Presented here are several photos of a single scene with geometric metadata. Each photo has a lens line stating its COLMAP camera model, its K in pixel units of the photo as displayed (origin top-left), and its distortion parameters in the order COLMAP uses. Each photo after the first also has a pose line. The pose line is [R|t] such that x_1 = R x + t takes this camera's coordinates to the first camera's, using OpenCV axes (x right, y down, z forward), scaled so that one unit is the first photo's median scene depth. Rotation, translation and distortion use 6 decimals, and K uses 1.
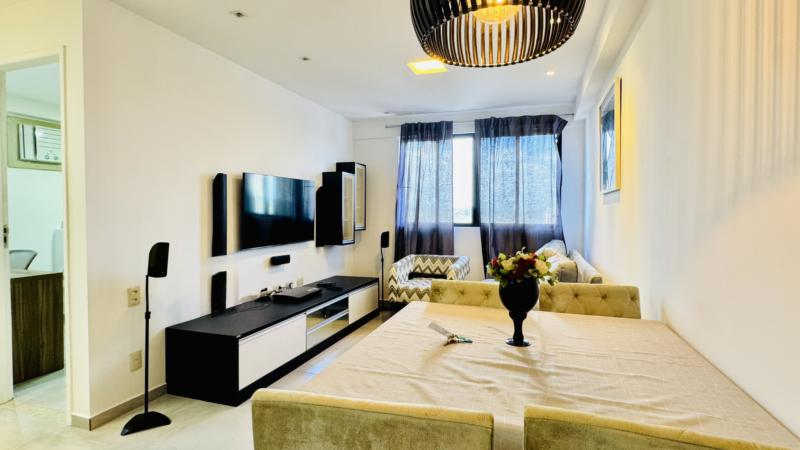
lens RADIAL K [[409.1, 0, 400.0], [0, 409.1, 225.0], [0, 0, 1]] dist [-0.001611, -0.000220]
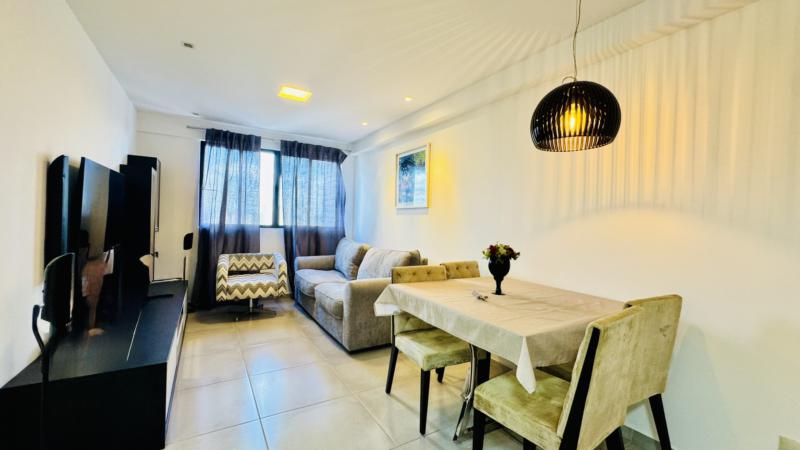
lens RADIAL K [[321.2, 0, 400.0], [0, 321.2, 225.0], [0, 0, 1]] dist [-0.001281, 0.000048]
pose [[0.648376, 0.008270, 0.761275, -0.318164], [-0.007828, 0.999961, -0.004196, -0.003947], [-0.761280, -0.003239, 0.648415, 0.114784]]
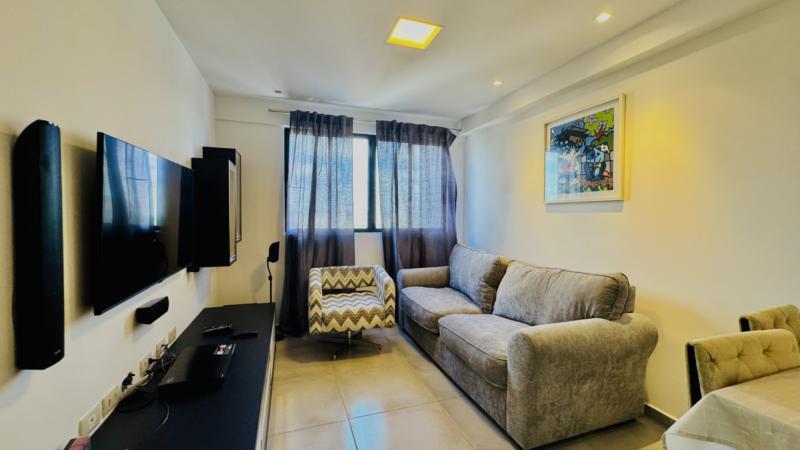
lens RADIAL K [[321.2, 0, 400.0], [0, 321.2, 225.0], [0, 0, 1]] dist [-0.001281, 0.000048]
pose [[0.793150, -0.017849, 0.608765, -0.238600], [0.012673, 0.999838, 0.012805, -0.022943], [-0.608895, -0.002441, 0.793247, 0.381167]]
